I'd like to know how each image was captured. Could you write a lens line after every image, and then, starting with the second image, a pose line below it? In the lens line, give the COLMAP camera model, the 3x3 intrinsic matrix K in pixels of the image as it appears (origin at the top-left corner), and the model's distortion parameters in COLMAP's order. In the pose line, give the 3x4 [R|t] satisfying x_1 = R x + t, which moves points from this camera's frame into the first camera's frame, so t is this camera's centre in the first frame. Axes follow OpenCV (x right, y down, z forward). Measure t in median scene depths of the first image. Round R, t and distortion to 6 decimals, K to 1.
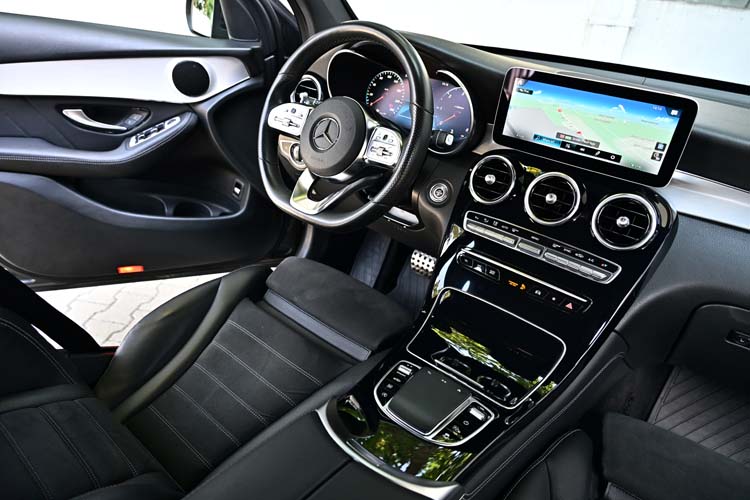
lens RADIAL K [[484.6, 0, 377.1], [0, 484.6, 251.5], [0, 0, 1]] dist [-0.006924, -0.000772]
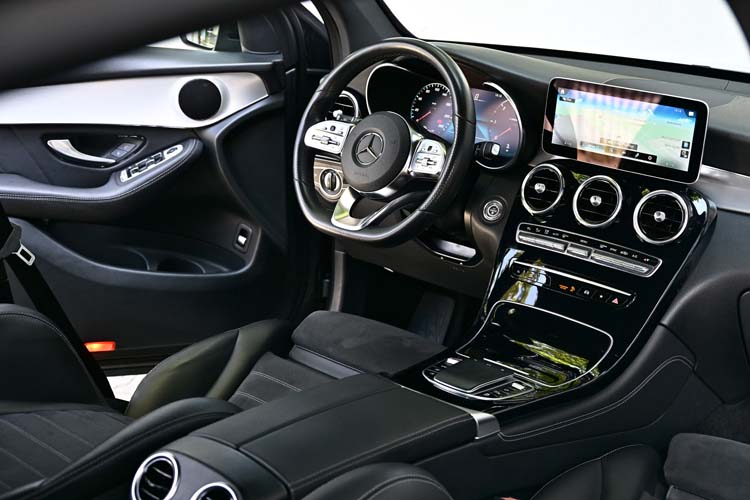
lens RADIAL K [[1178.8, 0, 370.8], [0, 1178.8, 254.5], [0, 0, 1]] dist [-0.042850, 0.000000]
pose [[0.997672, -0.025882, -0.063099, 0.038657], [0.012681, 0.979456, -0.201257, 0.415312], [0.067011, 0.199989, 0.977504, -1.193994]]
